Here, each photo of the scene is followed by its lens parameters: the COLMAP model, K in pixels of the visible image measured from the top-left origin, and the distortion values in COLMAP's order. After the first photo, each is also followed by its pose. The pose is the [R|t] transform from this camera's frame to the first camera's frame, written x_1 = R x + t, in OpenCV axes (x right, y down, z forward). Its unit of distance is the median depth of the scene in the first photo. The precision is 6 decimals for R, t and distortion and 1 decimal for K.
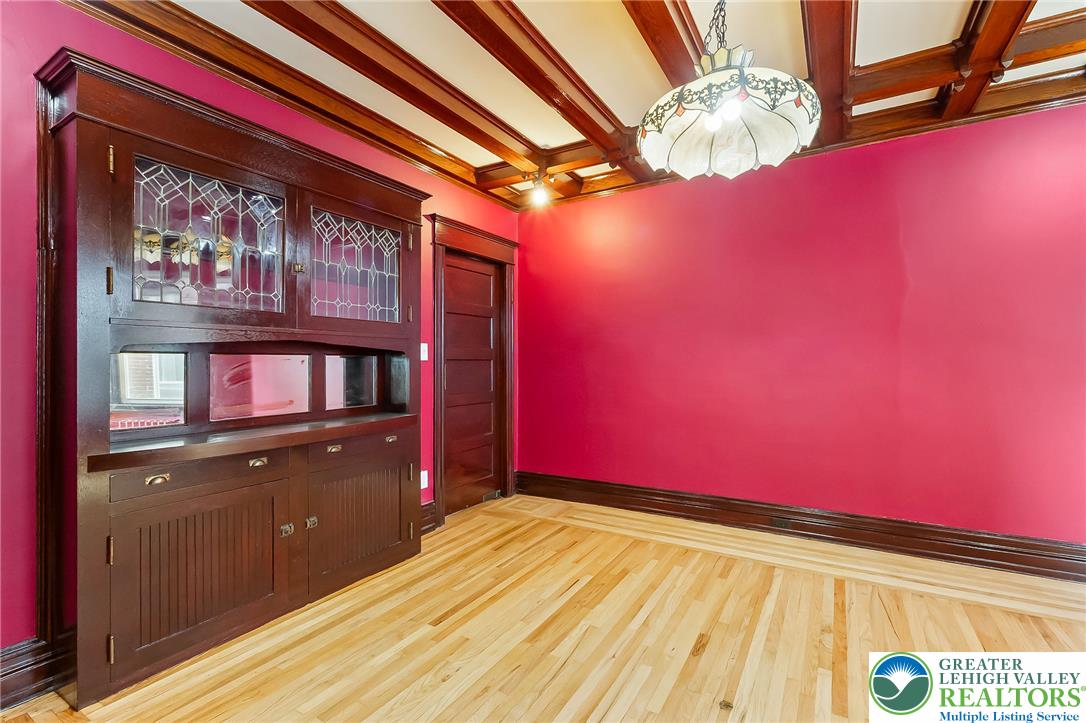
lens RADIAL K [[486.9, 0, 546.4], [0, 486.9, 359.0], [0, 0, 1]] dist [-0.001046, -0.000187]
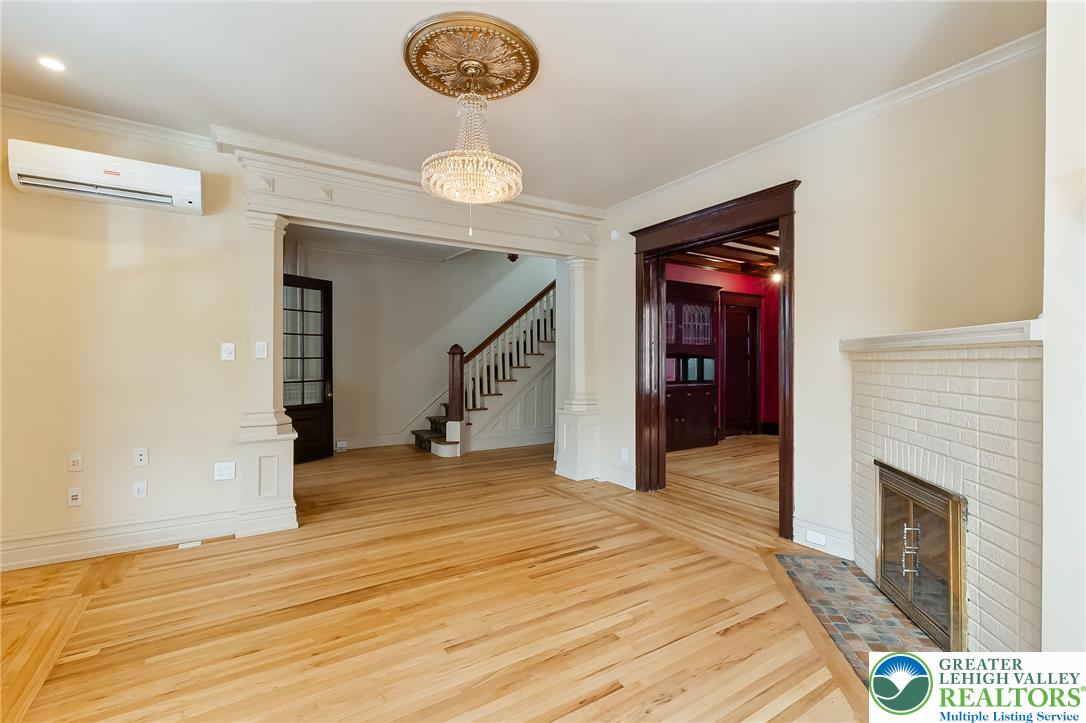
lens RADIAL K [[486.9, 0, 546.4], [0, 486.9, 359.0], [0, 0, 1]] dist [-0.001046, -0.000187]
pose [[0.895607, 0.003825, -0.444831, 0.034235], [-0.002163, 0.999989, 0.004243, -0.013356], [0.444842, -0.002838, 0.895605, -1.485830]]
